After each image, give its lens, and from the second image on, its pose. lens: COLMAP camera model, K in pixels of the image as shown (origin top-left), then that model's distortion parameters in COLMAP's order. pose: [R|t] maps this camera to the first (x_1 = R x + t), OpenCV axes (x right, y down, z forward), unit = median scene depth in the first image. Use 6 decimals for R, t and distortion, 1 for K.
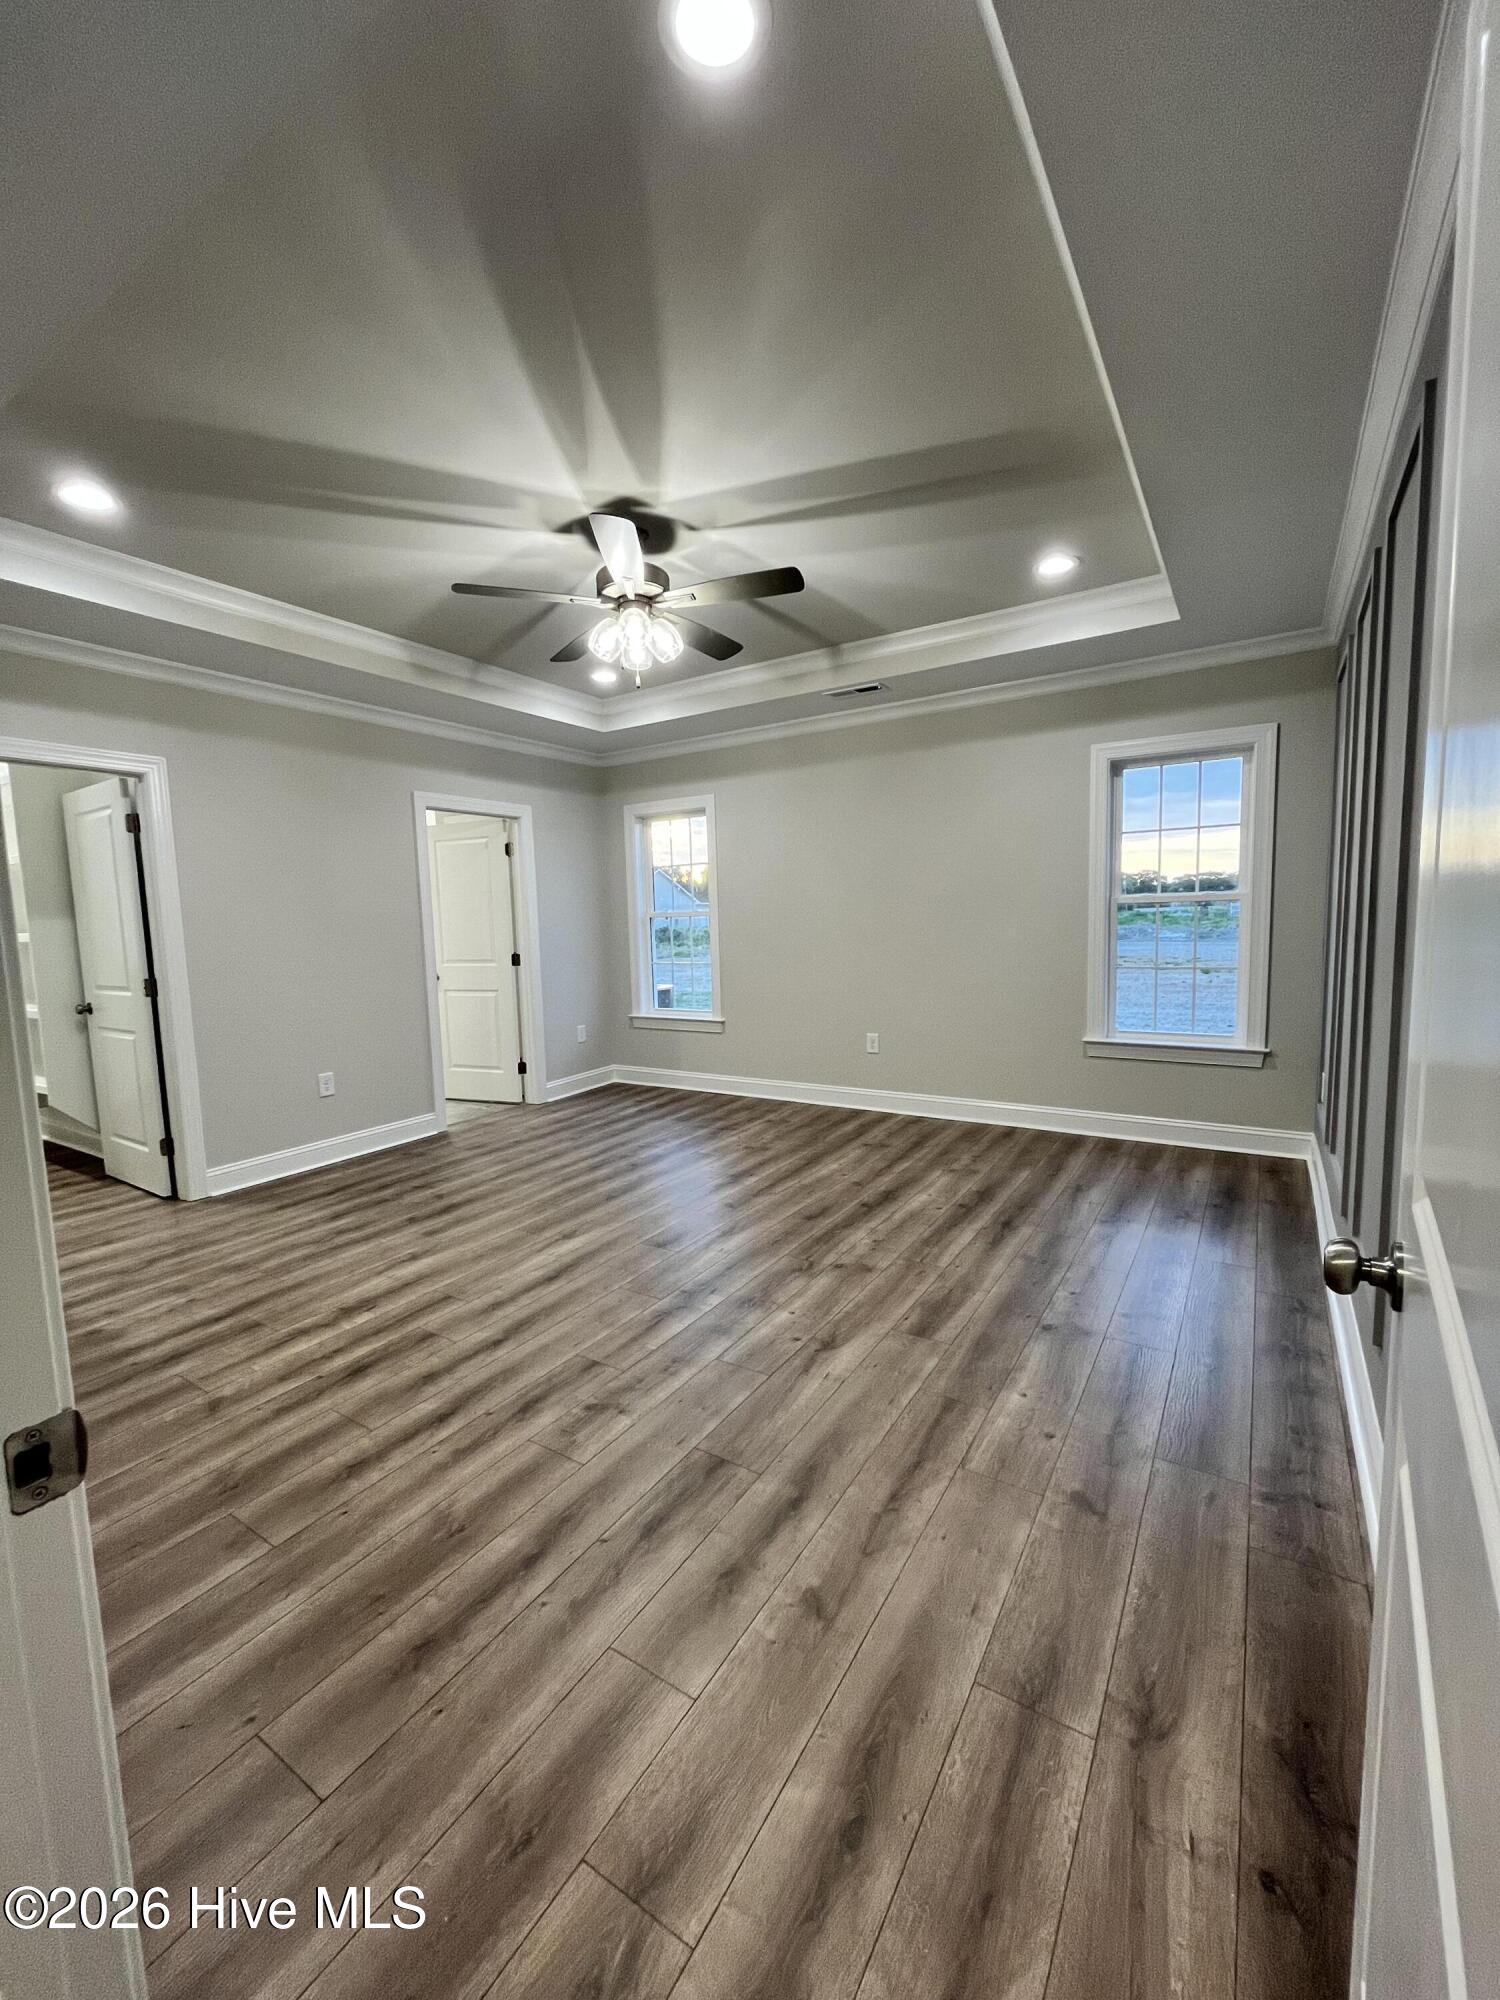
lens RADIAL K [[804.1, 0, 750.0], [0, 804.1, 1000.0], [0, 0, 1]] dist [-0.004855, 0.000708]
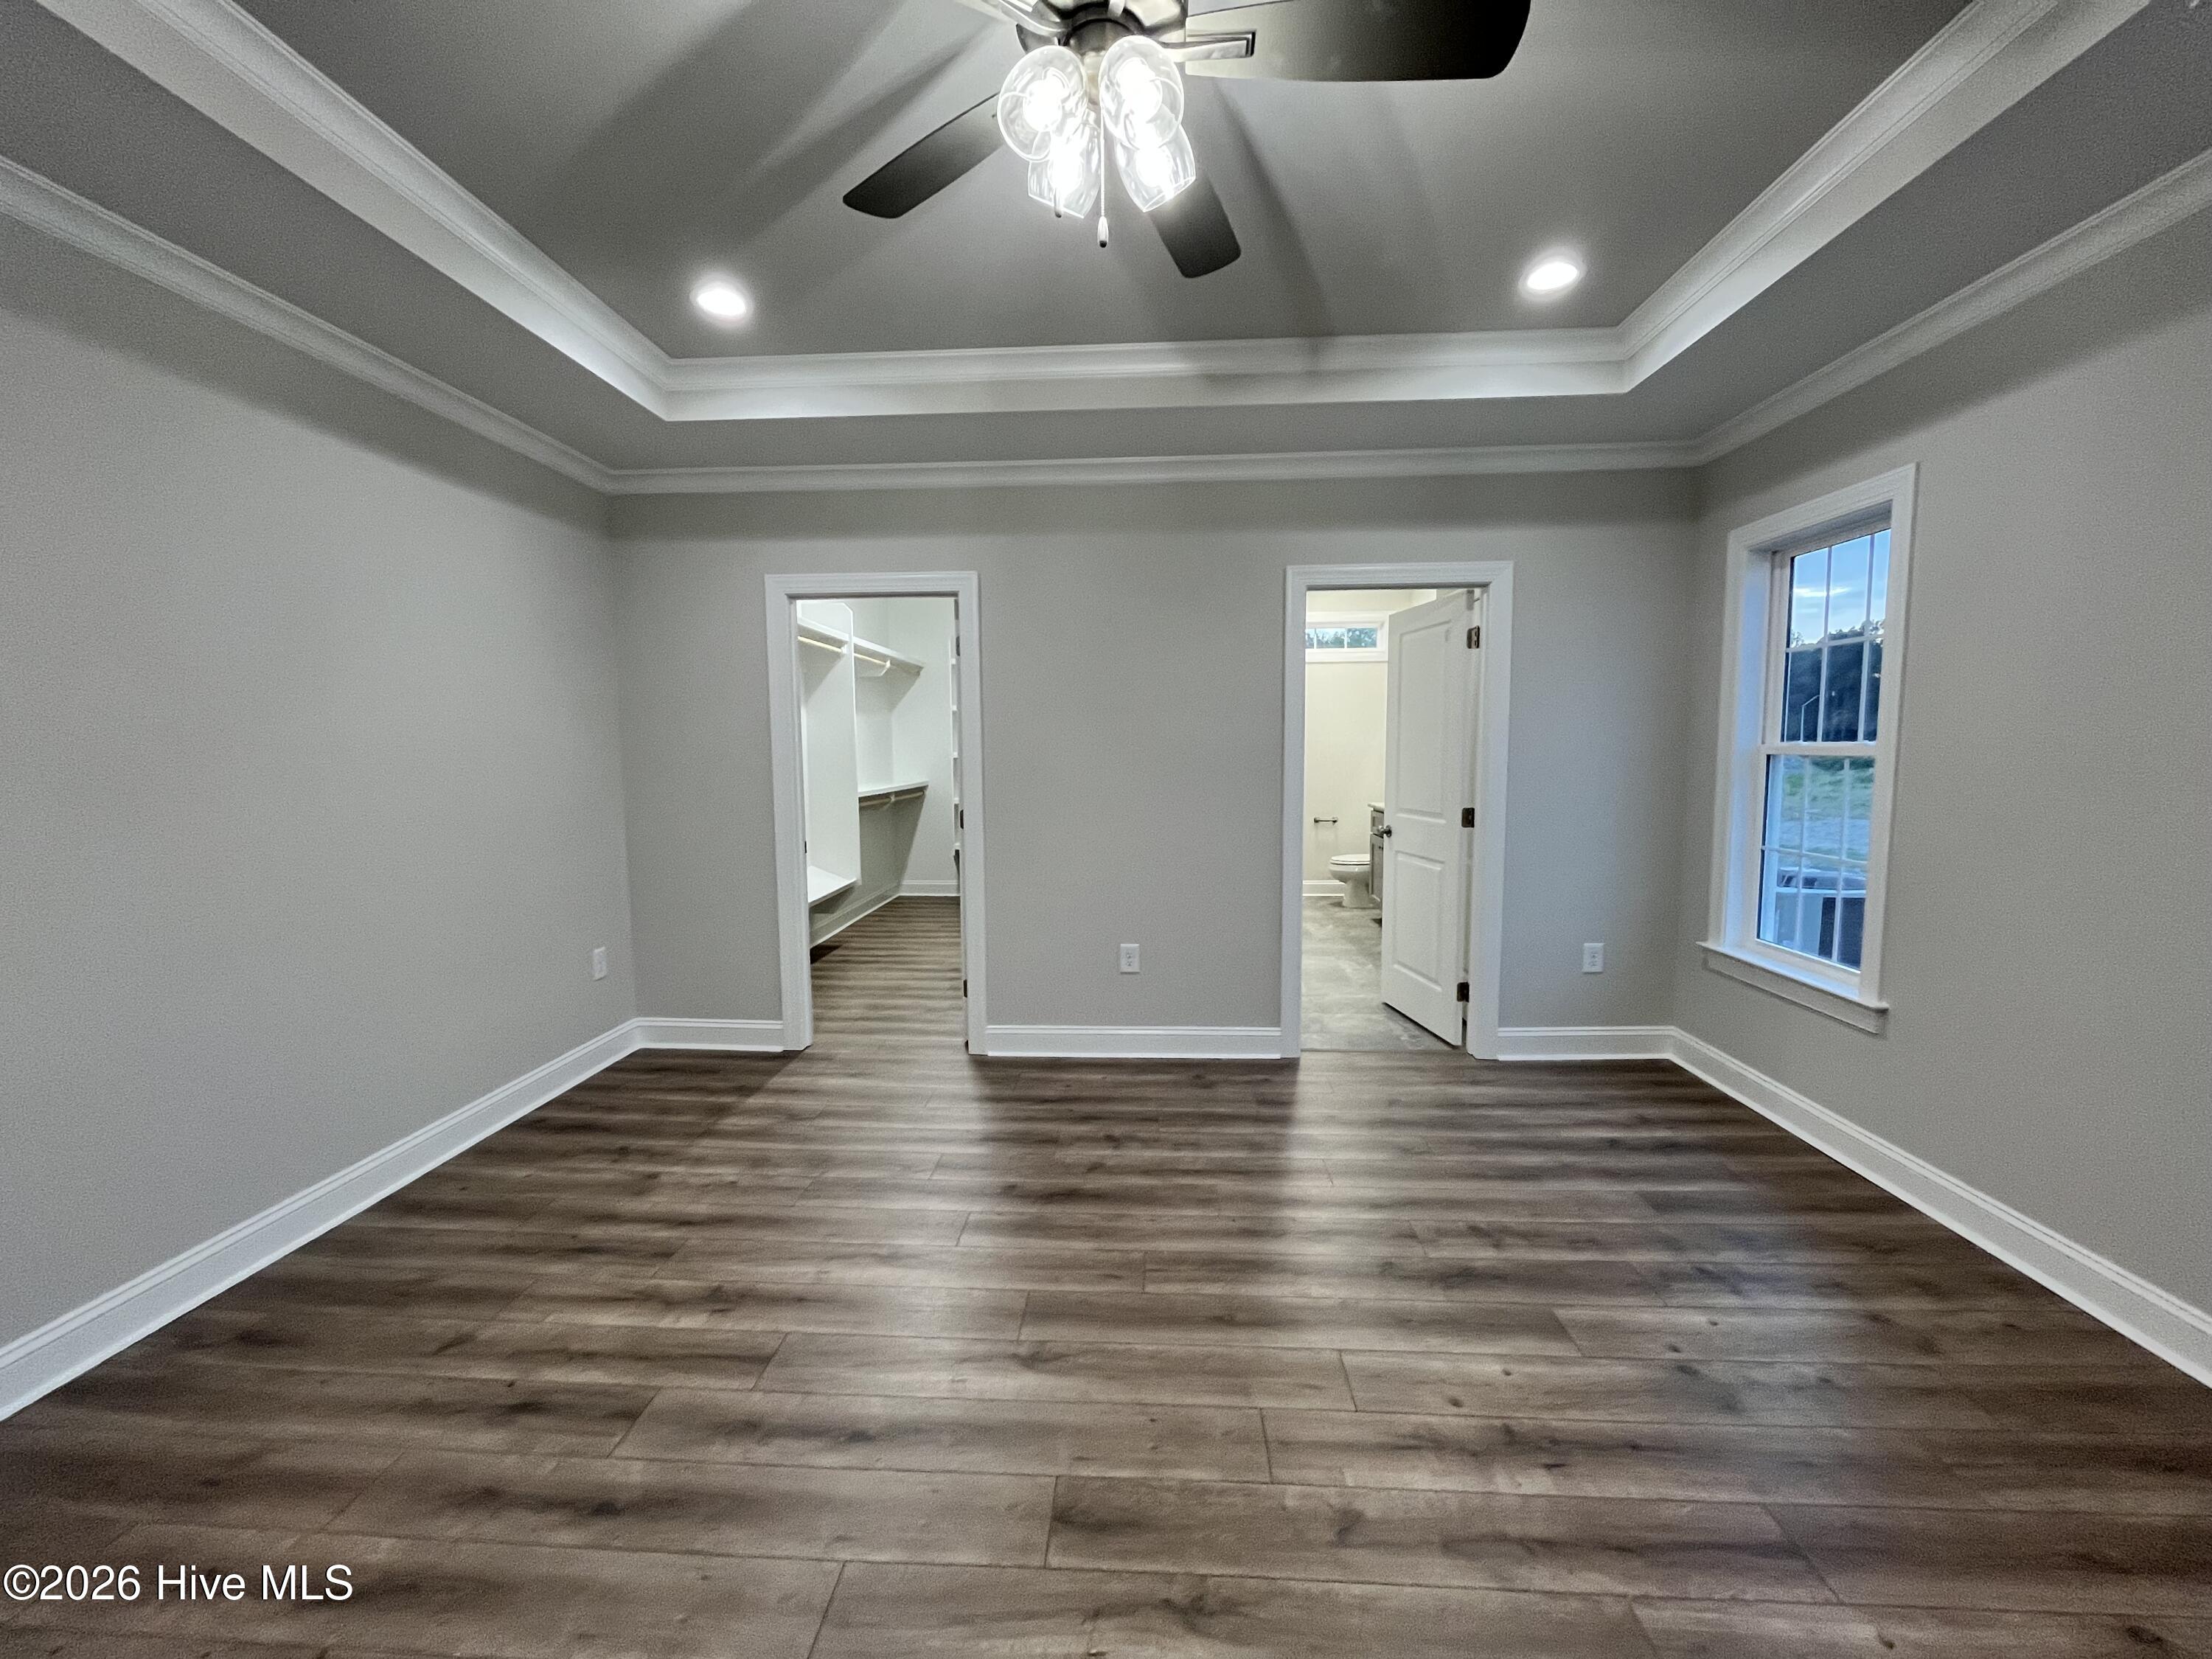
lens RADIAL K [[889.3, 0, 1106.1], [0, 889.3, 823.8], [0, 0, 1]] dist [-0.004855, 0.000708]
pose [[0.490769, 0.102763, -0.865209, 0.257107], [-0.094856, 0.993420, 0.064186, -0.100163], [0.866111, 0.050570, 0.497287, 0.673776]]
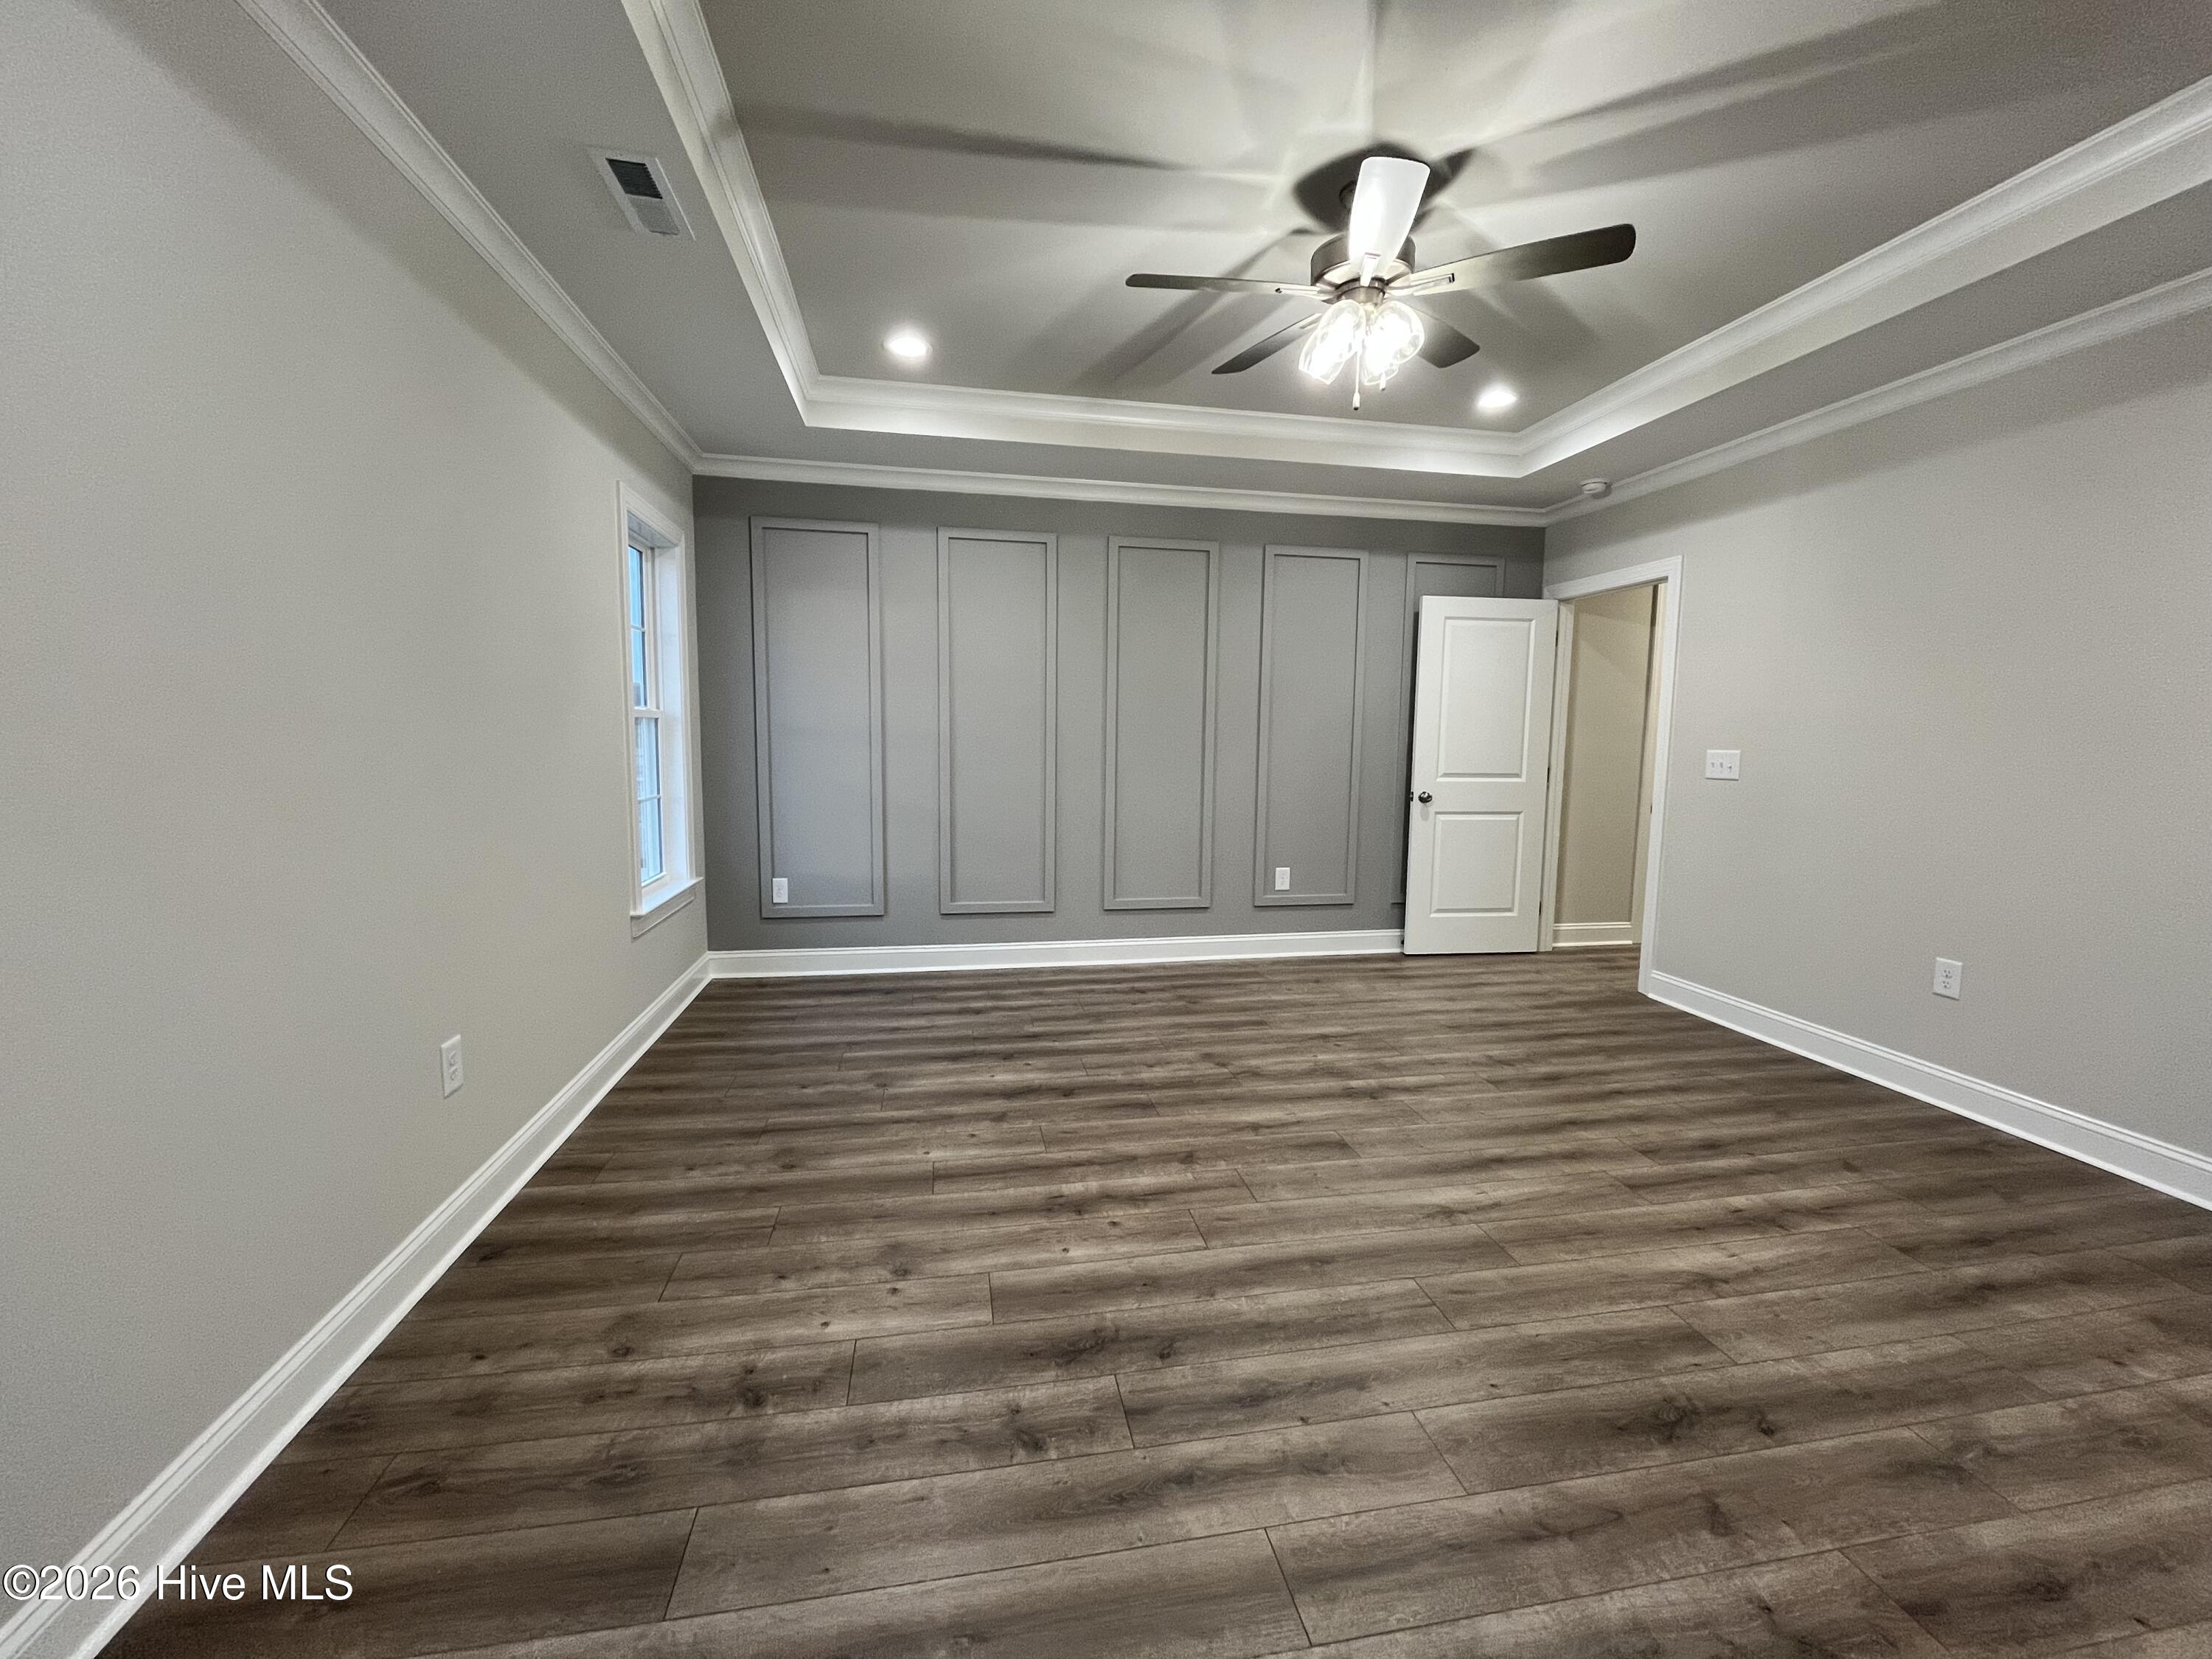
lens RADIAL K [[889.3, 0, 1106.1], [0, 889.3, 823.8], [0, 0, 1]] dist [-0.004855, 0.000708]
pose [[-0.683431, -0.055877, 0.727874, -0.506658], [0.080896, 0.985129, 0.151583, -0.138006], [-0.725519, 0.162479, -0.668747, 1.514290]]
